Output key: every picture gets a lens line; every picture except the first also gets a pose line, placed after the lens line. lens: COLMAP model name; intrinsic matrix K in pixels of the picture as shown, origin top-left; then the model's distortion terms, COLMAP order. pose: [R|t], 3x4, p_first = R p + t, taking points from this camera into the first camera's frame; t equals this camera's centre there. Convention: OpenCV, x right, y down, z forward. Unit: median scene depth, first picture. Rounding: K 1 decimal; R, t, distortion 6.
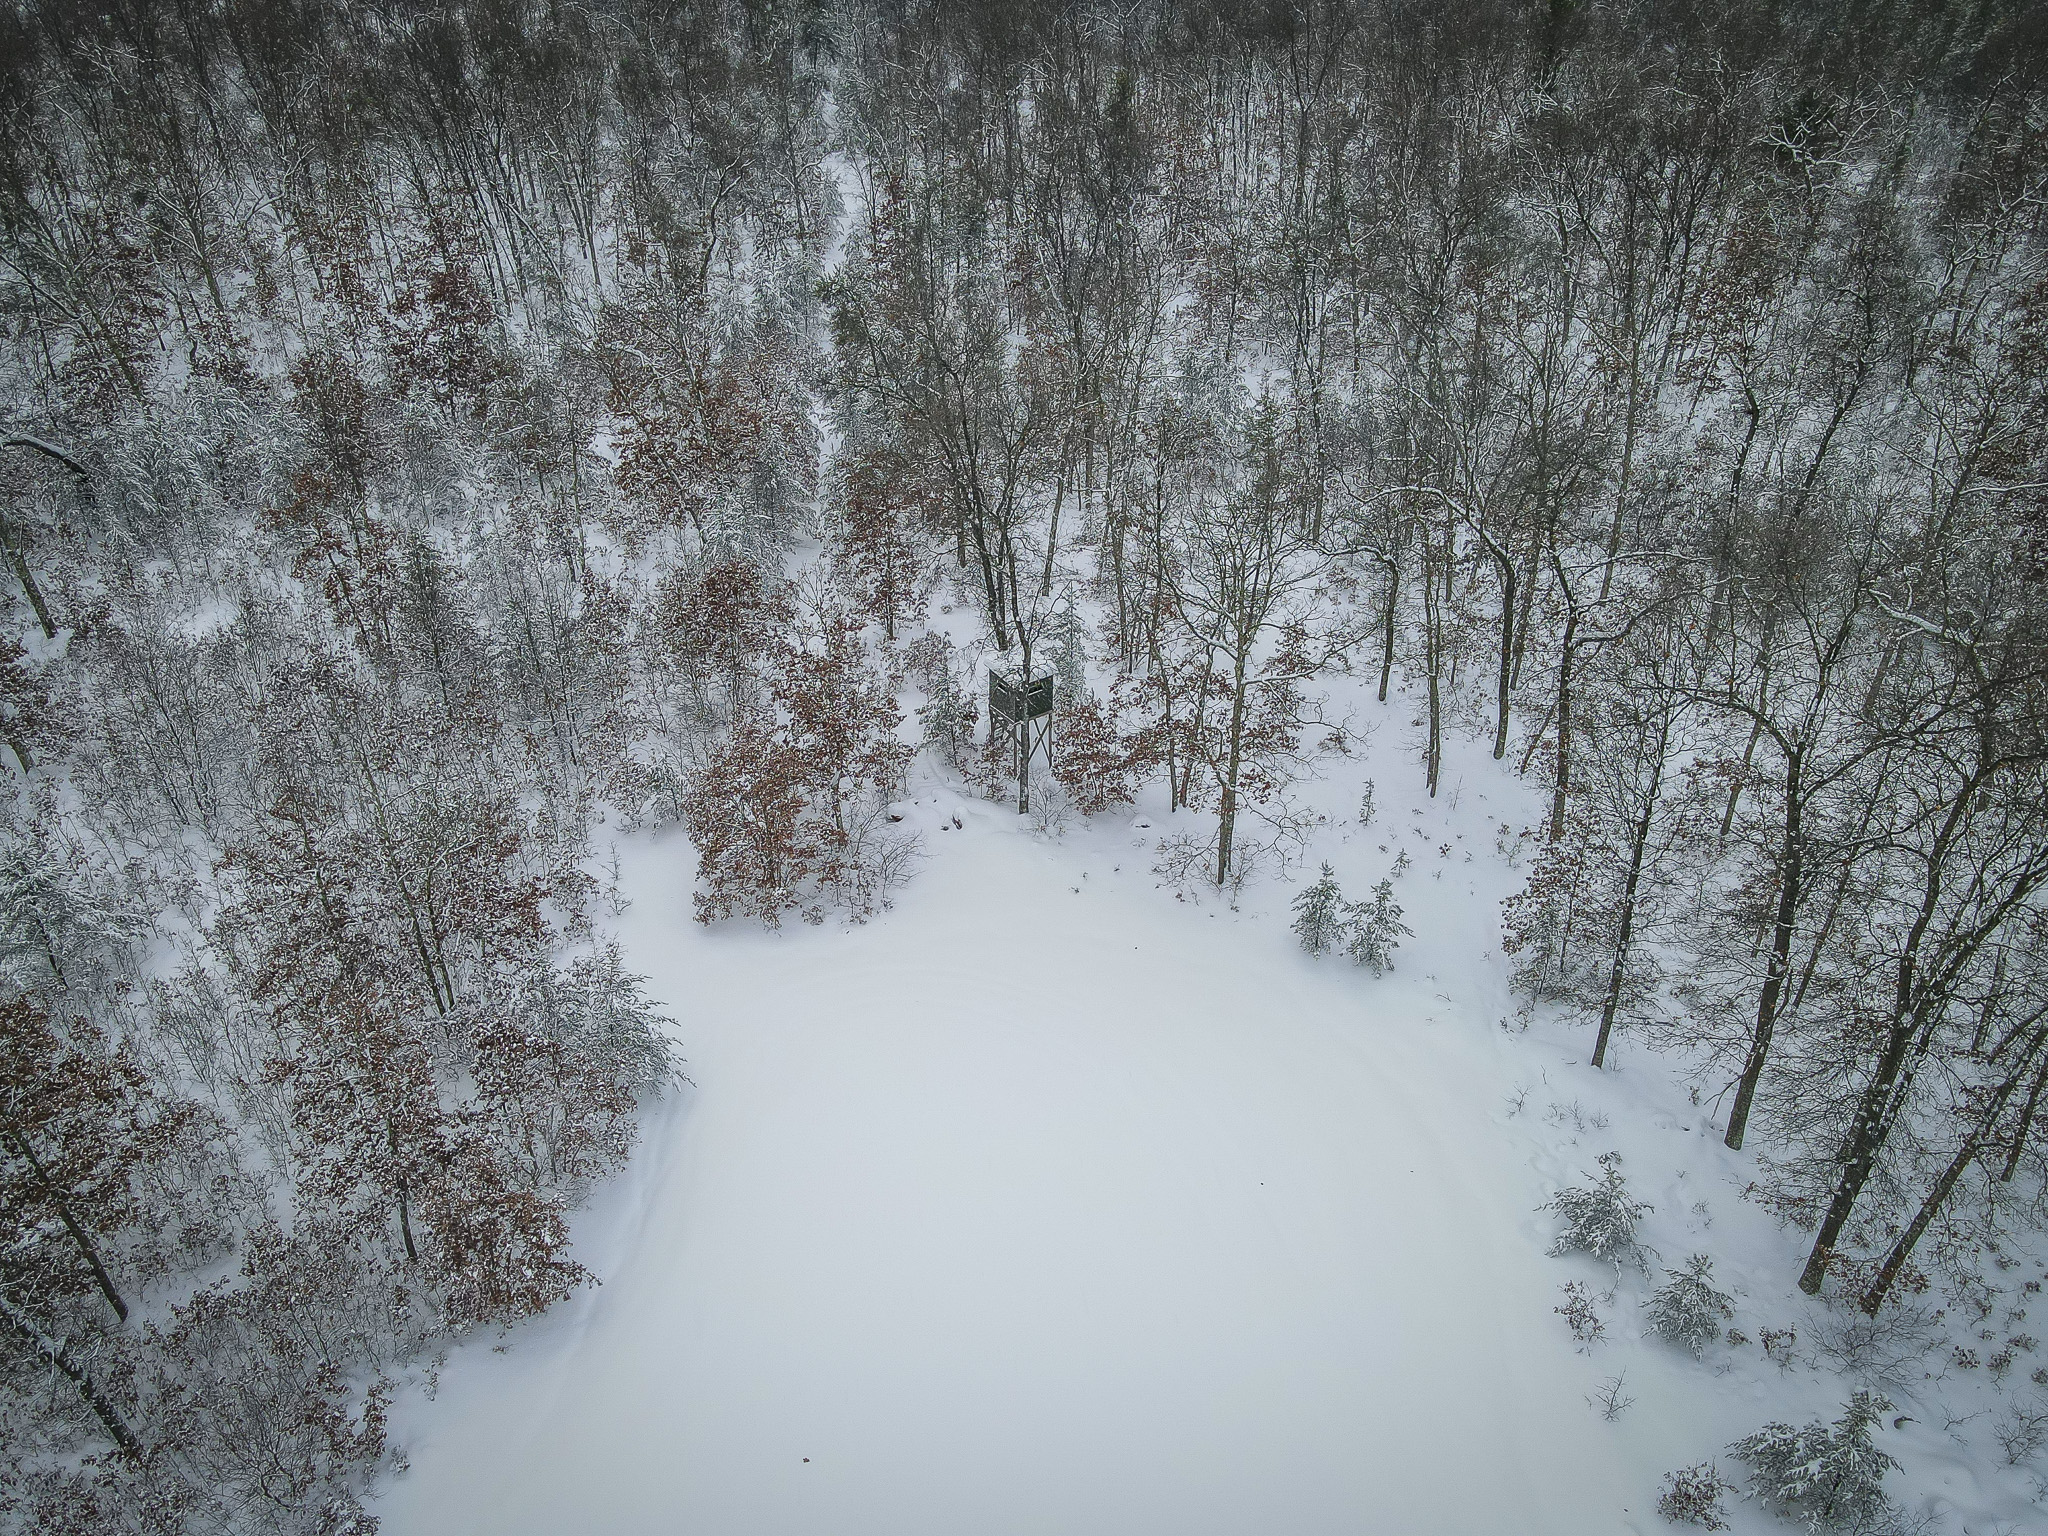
lens RADIAL K [[1451.8, 0, 1025.8], [0, 1451.8, 762.3], [0, 0, 1]] dist [0.007735, 0.001782]
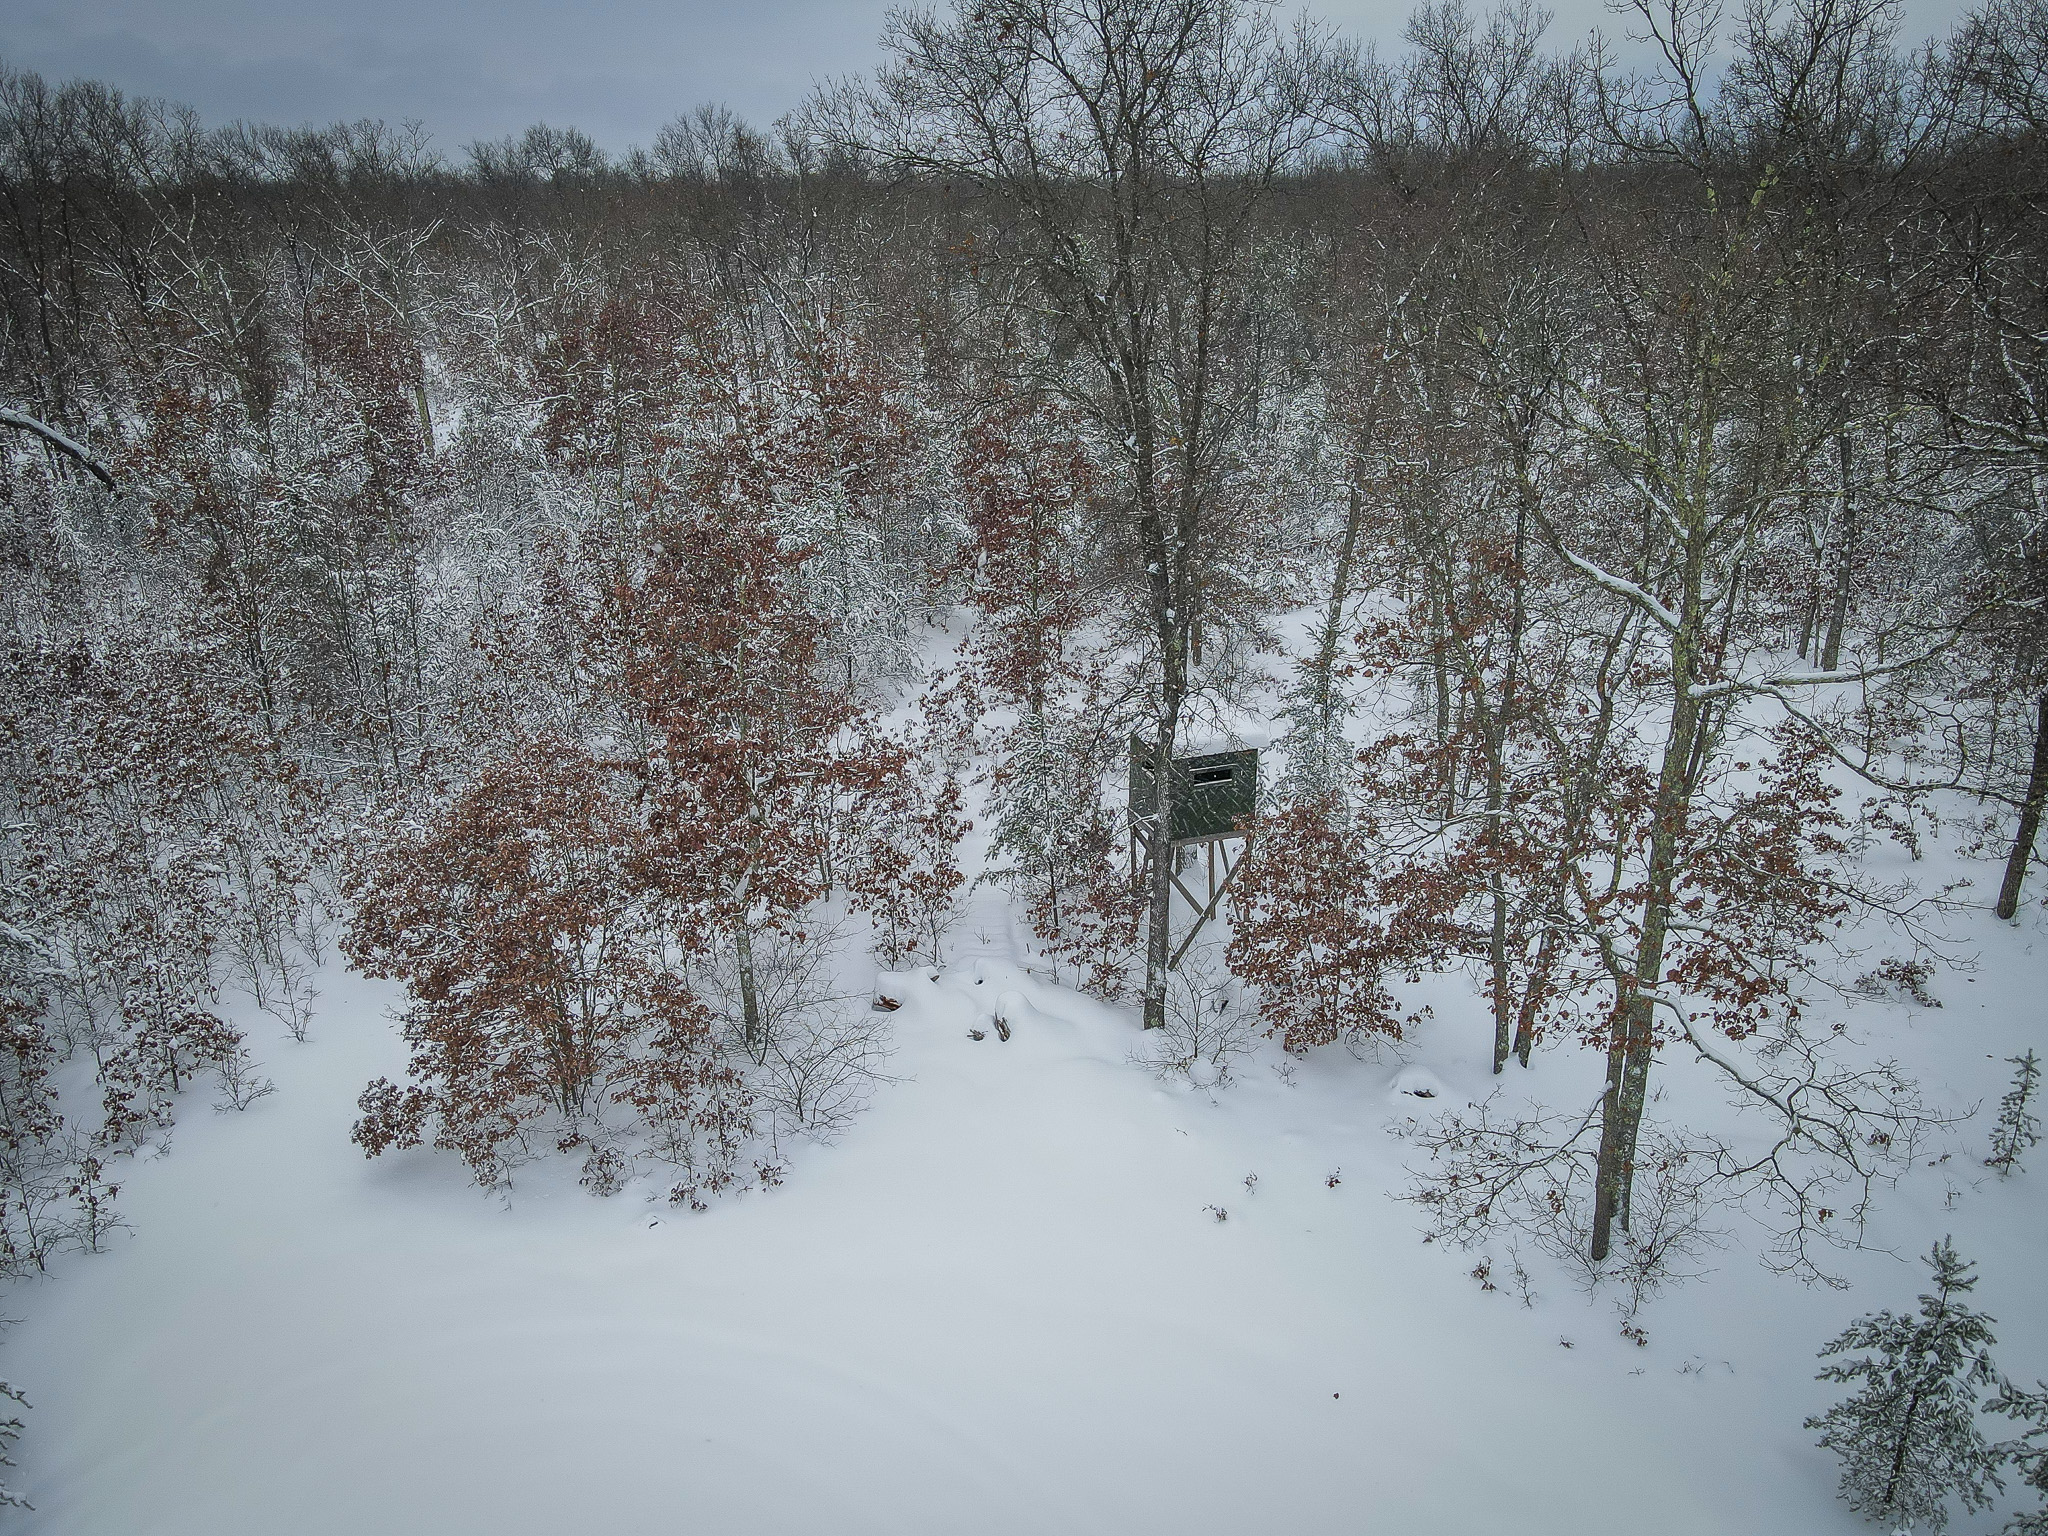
lens RADIAL K [[1451.8, 0, 1017.8], [0, 1451.8, 783.4], [0, 0, 1]] dist [0.007735, 0.001782]
pose [[0.957542, 0.081796, -0.276446, 0.083267], [-0.135504, 0.974078, -0.181139, 0.051814], [0.254463, 0.210908, 0.943804, 0.572648]]
